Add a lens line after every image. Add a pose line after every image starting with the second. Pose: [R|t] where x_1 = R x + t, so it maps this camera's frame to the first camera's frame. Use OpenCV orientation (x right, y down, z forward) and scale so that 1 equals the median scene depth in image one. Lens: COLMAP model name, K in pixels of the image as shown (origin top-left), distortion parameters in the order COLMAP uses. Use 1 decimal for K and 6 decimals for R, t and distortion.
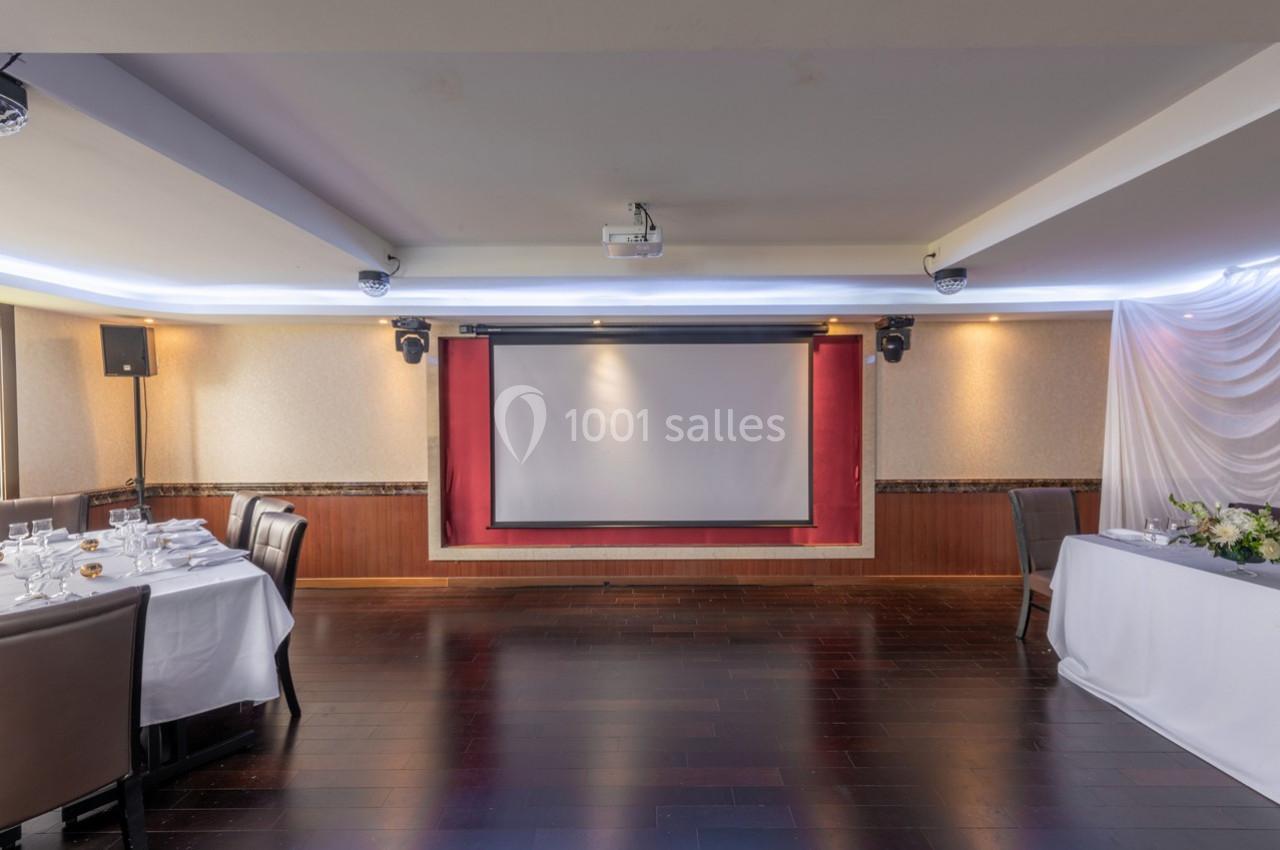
lens RADIAL K [[498.8, 0, 652.8], [0, 498.8, 420.8], [0, 0, 1]] dist [0.012555, -0.000077]
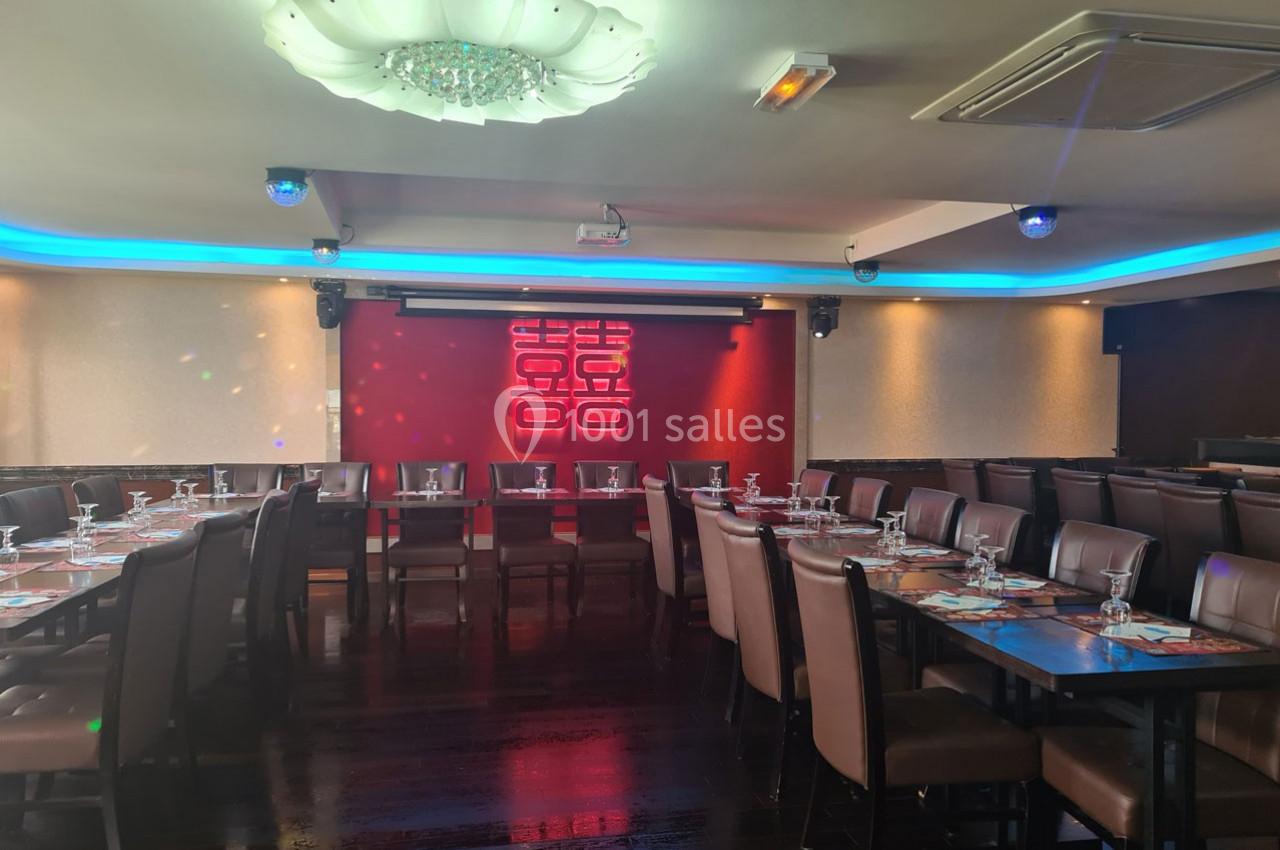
lens RADIAL K [[994.4, 0, 640.0], [0, 994.4, 425.0], [0, 0, 1]] dist [0.070128, 0.000817]
pose [[0.976459, 0.004960, 0.215647, -0.298855], [-0.004688, 0.999987, -0.001772, 0.056424], [-0.215653, 0.000720, 0.976470, -0.842866]]
